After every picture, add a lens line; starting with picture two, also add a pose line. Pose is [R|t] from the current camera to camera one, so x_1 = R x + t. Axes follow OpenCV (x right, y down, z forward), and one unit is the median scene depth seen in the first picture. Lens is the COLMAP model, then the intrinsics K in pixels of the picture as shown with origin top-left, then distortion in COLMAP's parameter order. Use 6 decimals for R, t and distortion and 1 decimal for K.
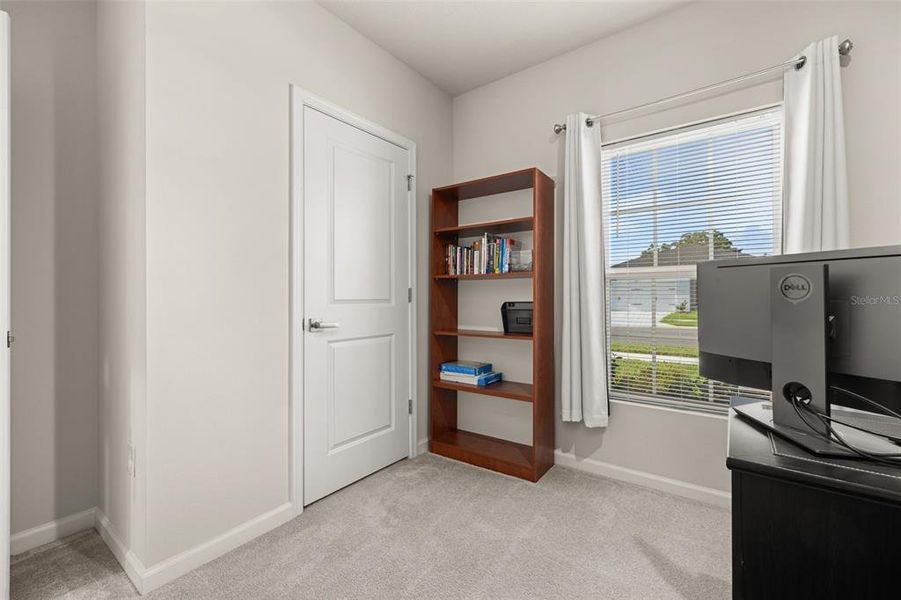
lens RADIAL K [[381.9, 0, 449.3], [0, 381.9, 298.8], [0, 0, 1]] dist [0.000615, -0.000074]
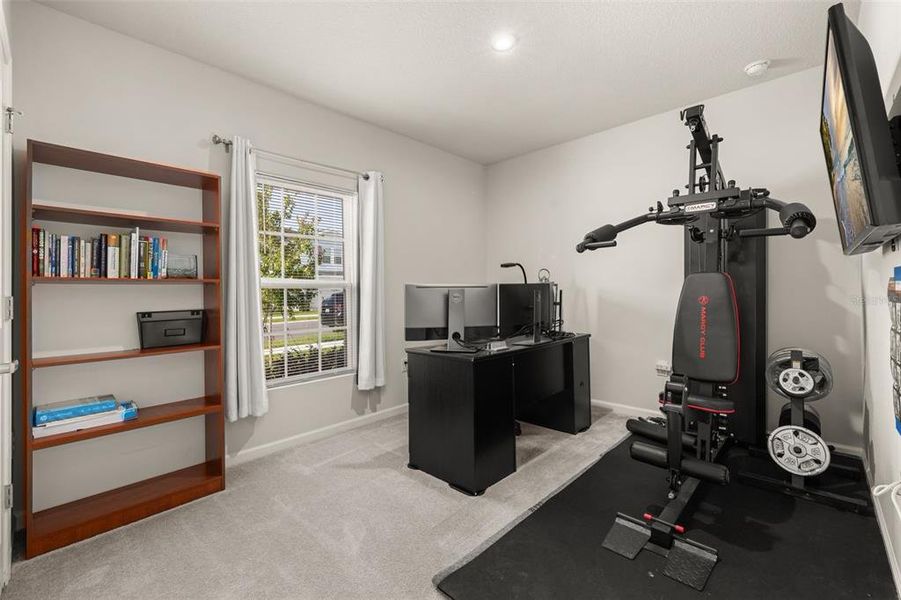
lens RADIAL K [[385.8, 0, 451.0], [0, 385.8, 293.1], [0, 0, 1]] dist [0.001144, 0.000116]
pose [[0.121205, 0.000163, 0.992627, -0.640297], [0.020461, 0.999787, -0.002663, -0.018810], [-0.992417, 0.020633, 0.121176, 0.247082]]
